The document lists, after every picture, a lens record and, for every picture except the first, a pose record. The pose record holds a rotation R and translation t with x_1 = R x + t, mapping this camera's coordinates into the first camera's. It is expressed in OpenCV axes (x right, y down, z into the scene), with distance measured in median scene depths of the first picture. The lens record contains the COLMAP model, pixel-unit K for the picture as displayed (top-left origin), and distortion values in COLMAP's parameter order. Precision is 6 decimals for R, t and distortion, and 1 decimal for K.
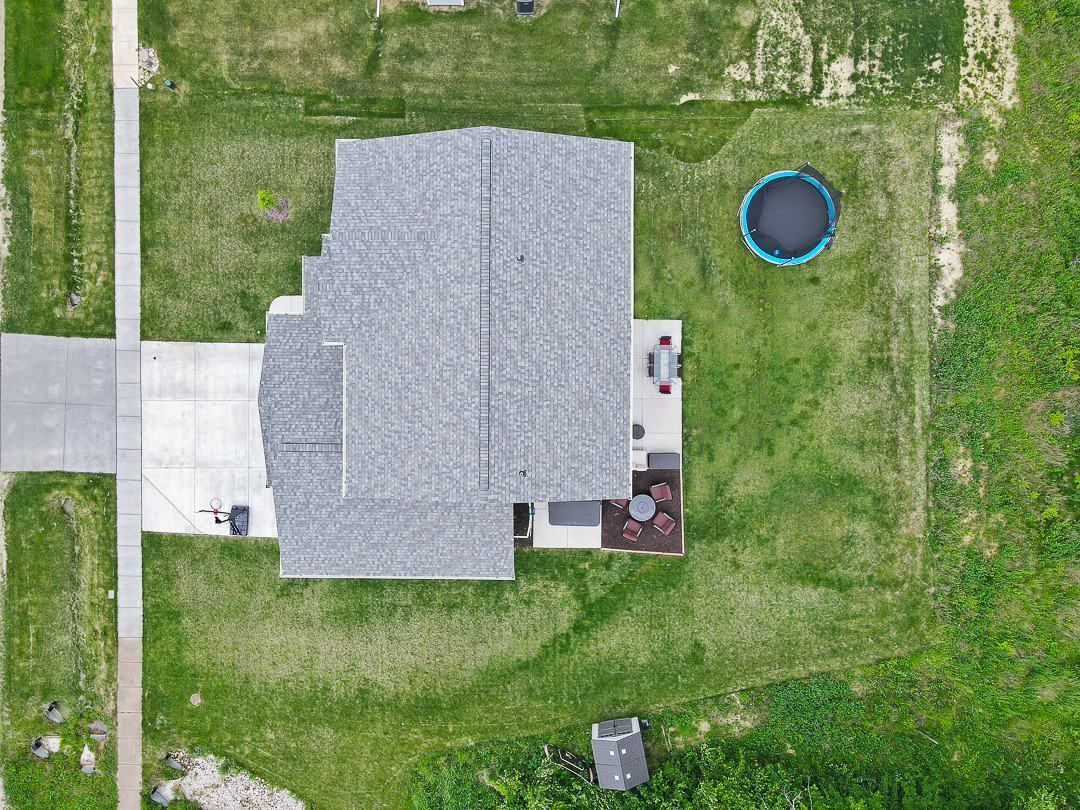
lens RADIAL K [[797.1, 0, 533.9], [0, 797.1, 401.1], [0, 0, 1]] dist [0.011240, 0.004255]
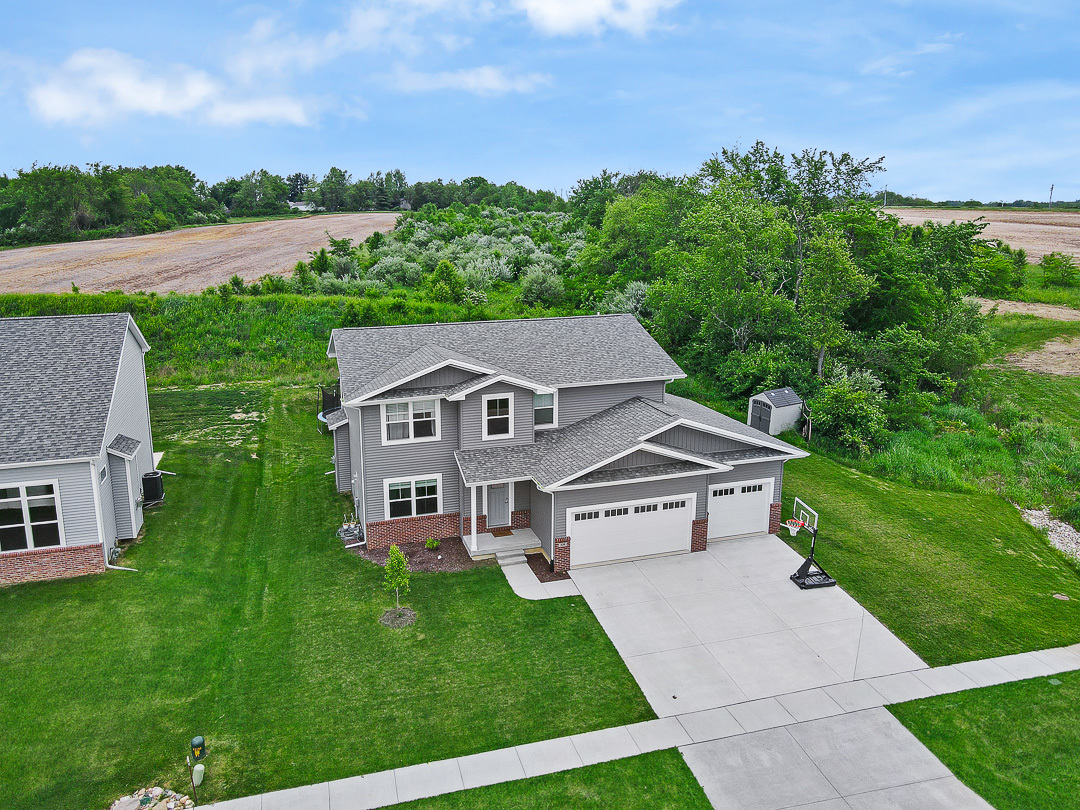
lens RADIAL K [[805.9, 0, 518.4], [0, 805.9, 363.2], [0, 0, 1]] dist [0.011248, 0.003310]
pose [[-0.285538, -0.164289, 0.944181, -0.975990], [0.958049, -0.074325, 0.276799, -0.316933], [0.024702, 0.983608, 0.178620, 0.647061]]
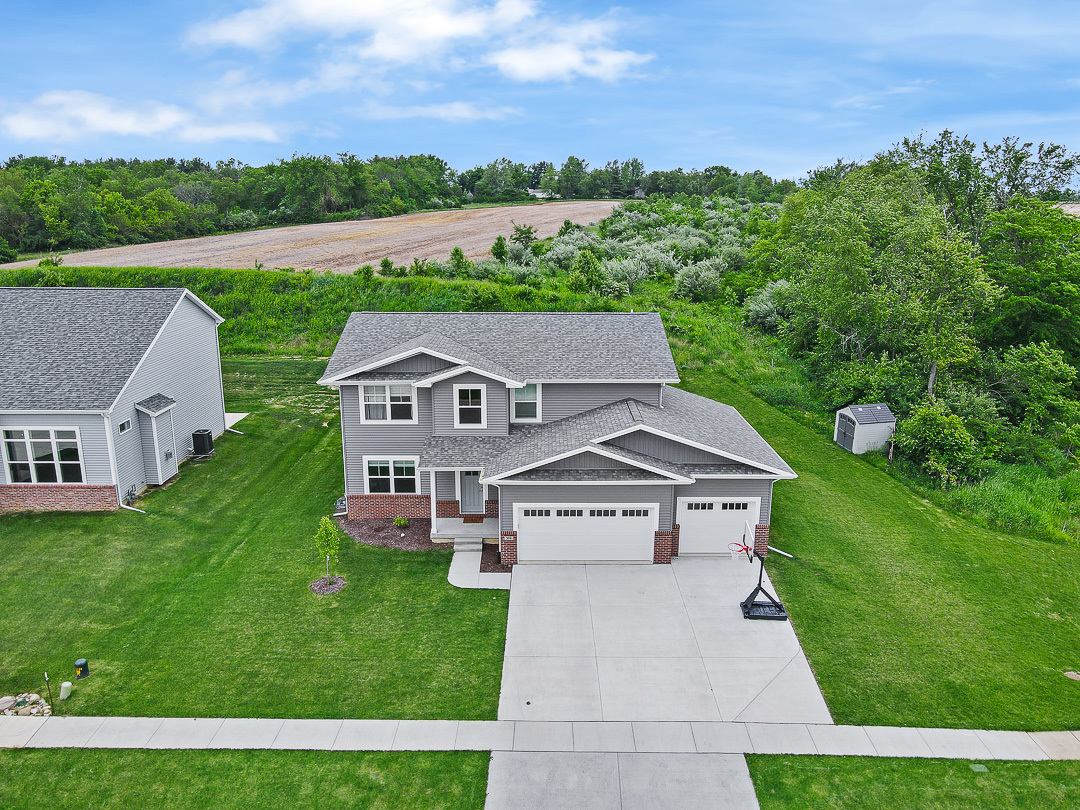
lens RADIAL K [[789.3, 0, 542.5], [0, 789.3, 421.6], [0, 0, 1]] dist [0.008662, 0.009504]
pose [[-0.009390, -0.257762, 0.966163, -0.984457], [0.999935, -0.008629, 0.007416, -0.046136], [0.006425, 0.966170, 0.257827, 0.656388]]
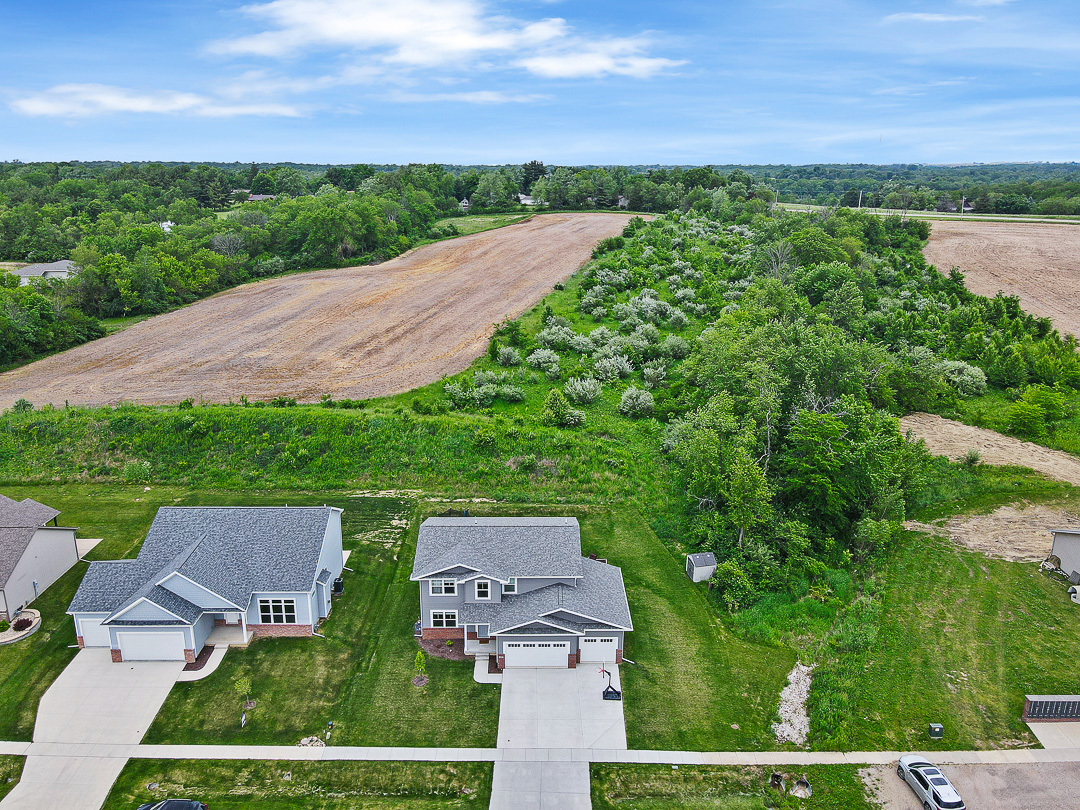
lens RADIAL K [[797.1, 0, 533.9], [0, 797.1, 401.1], [0, 0, 1]] dist [0.011240, 0.004255]
pose [[-0.007040, -0.284611, 0.958617, -1.724009], [0.999947, -0.009167, 0.004621, -0.008589], [0.007473, 0.958599, 0.284661, -0.024057]]
